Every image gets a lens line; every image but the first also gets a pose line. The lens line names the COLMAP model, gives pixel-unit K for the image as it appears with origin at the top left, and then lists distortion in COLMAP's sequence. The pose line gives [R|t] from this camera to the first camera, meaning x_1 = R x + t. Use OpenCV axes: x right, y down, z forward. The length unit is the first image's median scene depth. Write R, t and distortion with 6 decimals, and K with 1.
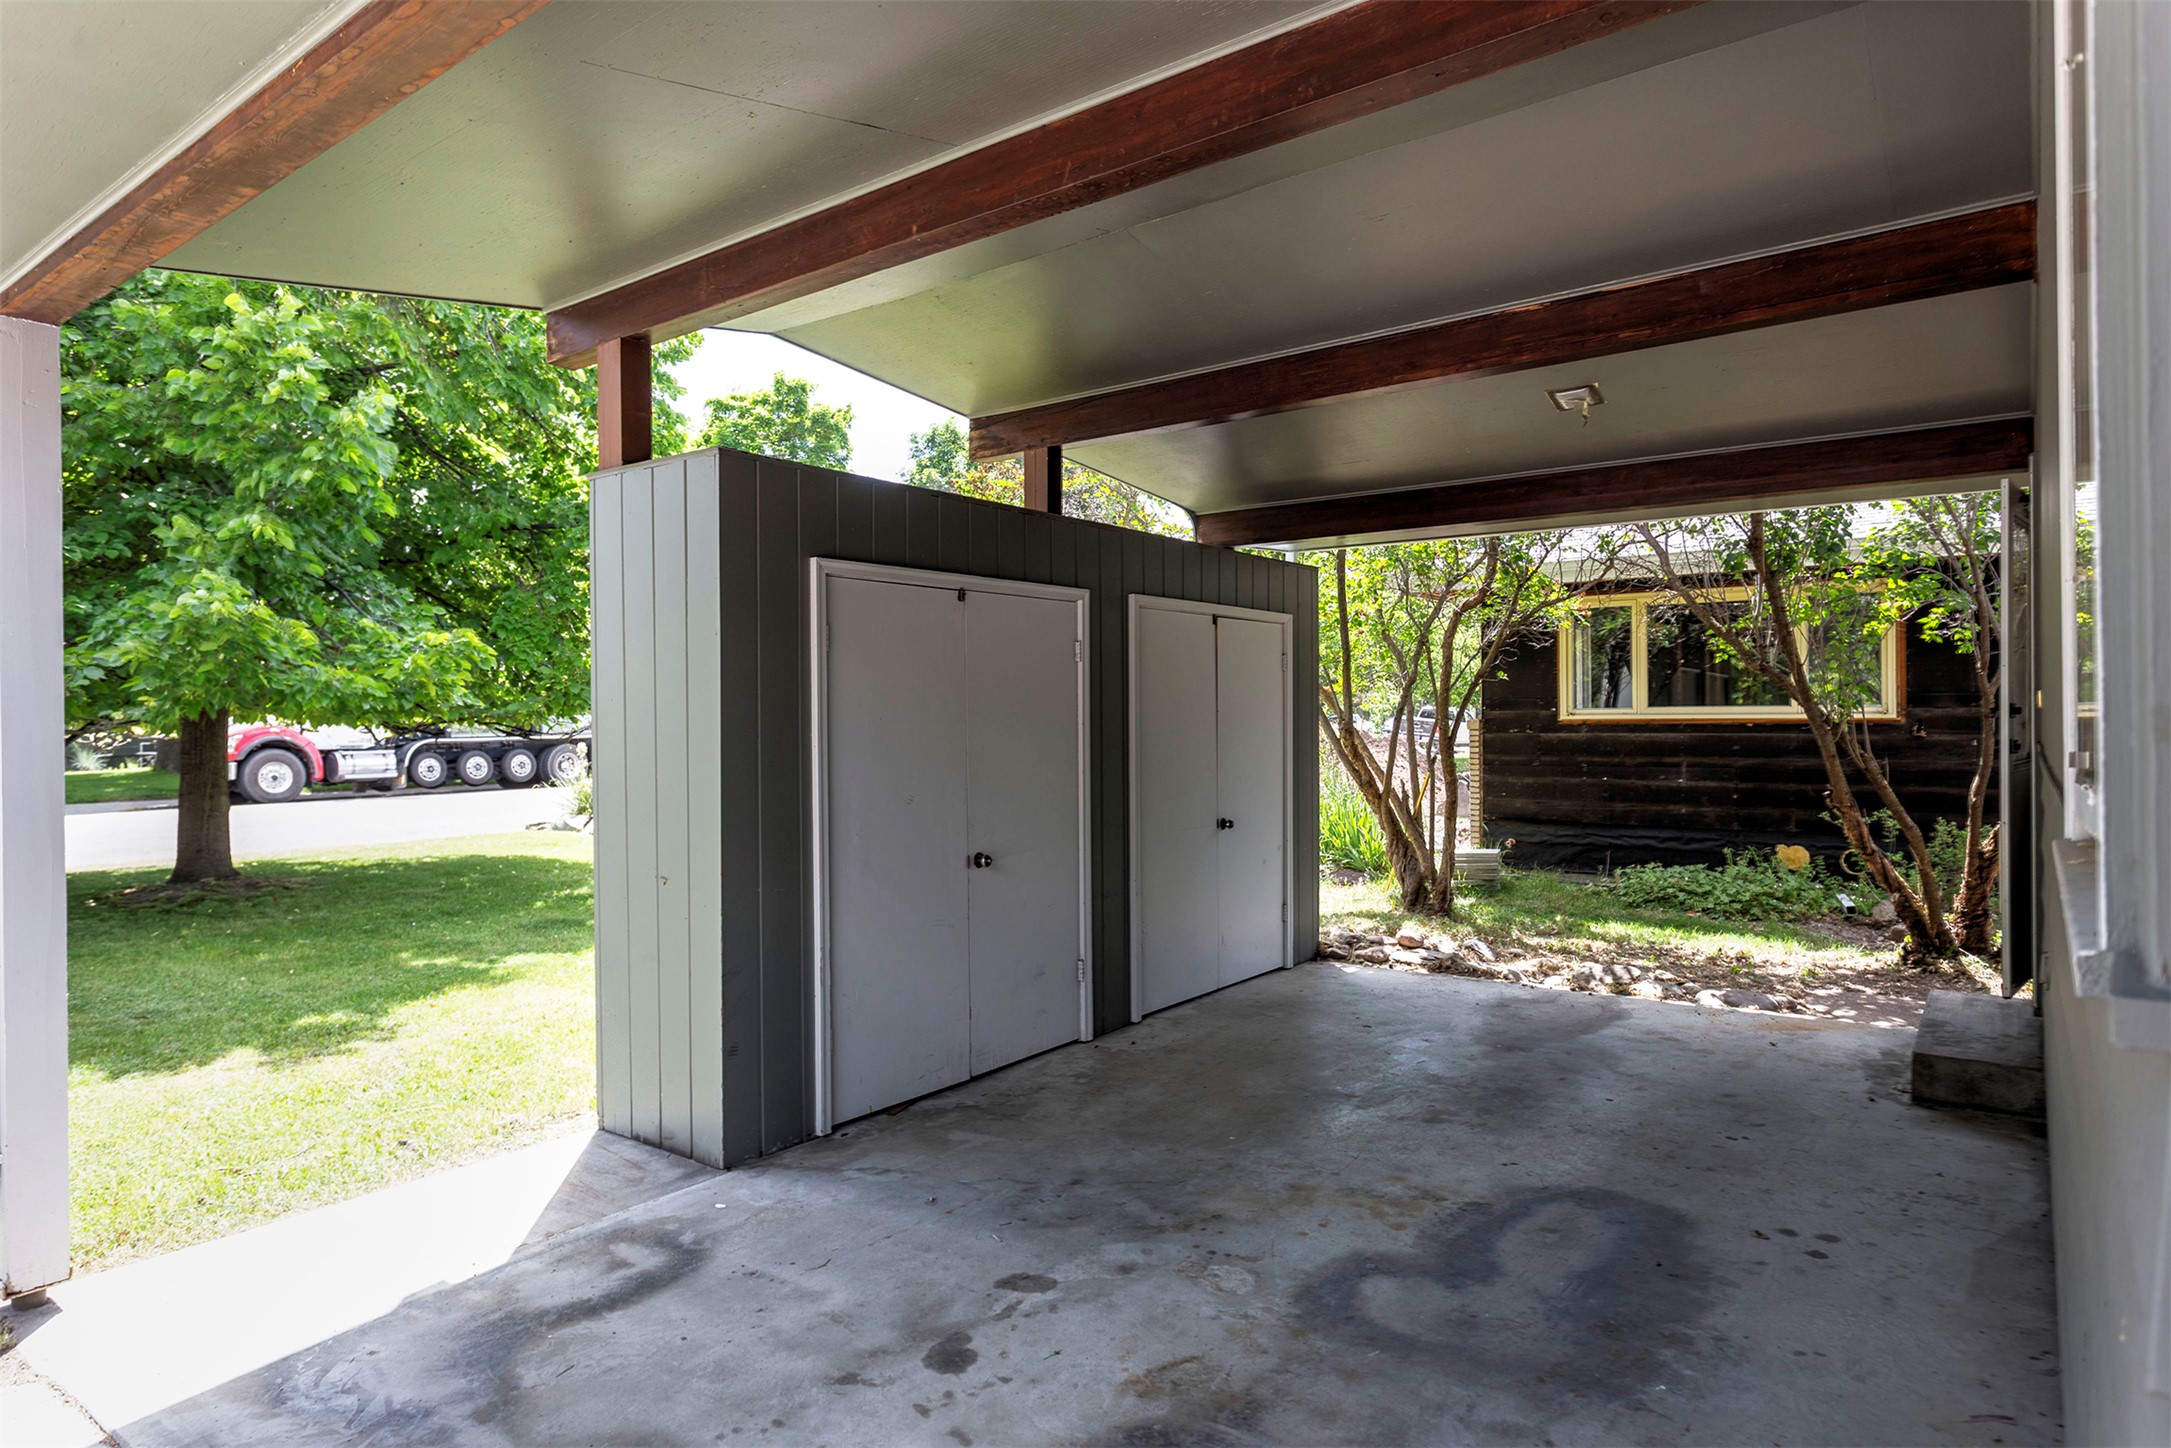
lens RADIAL K [[1261.3, 0, 1091.6], [0, 1261.3, 726.7], [0, 0, 1]] dist [-0.003335, 0.001100]
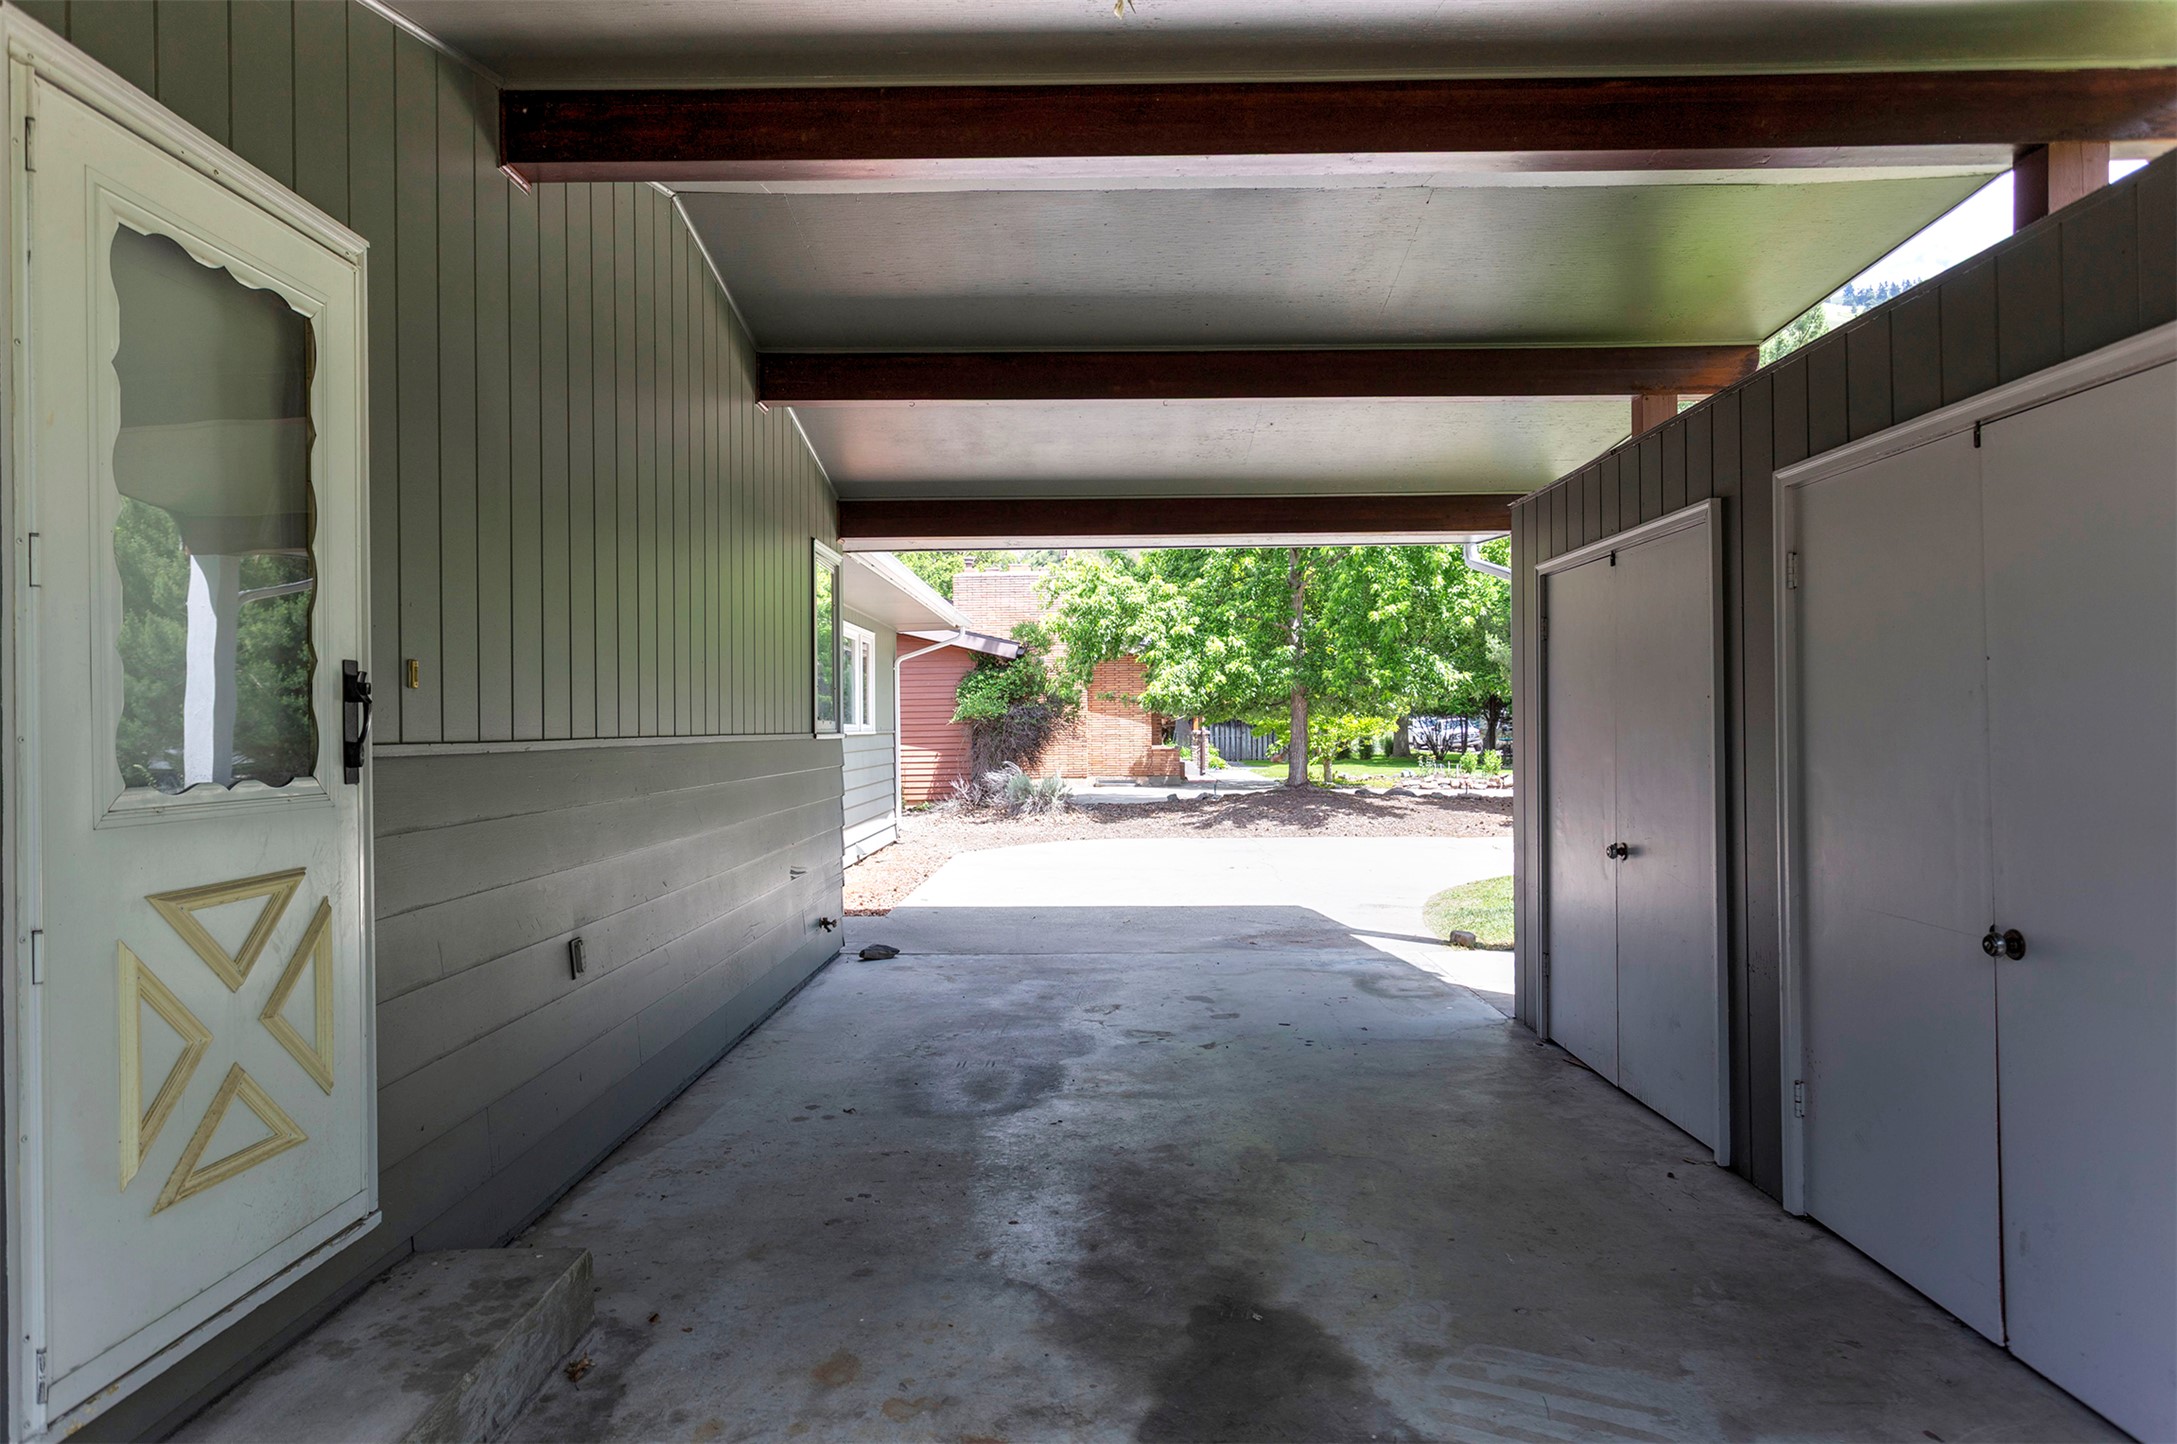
lens RADIAL K [[1264.8, 0, 1091.4], [0, 1264.8, 721.0], [0, 0, 1]] dist [-0.003335, 0.001100]
pose [[-0.809635, 0.013834, -0.586770, 0.844207], [0.015034, 0.999883, 0.002830, 0.003801], [0.586741, -0.006530, -0.809748, 1.710194]]
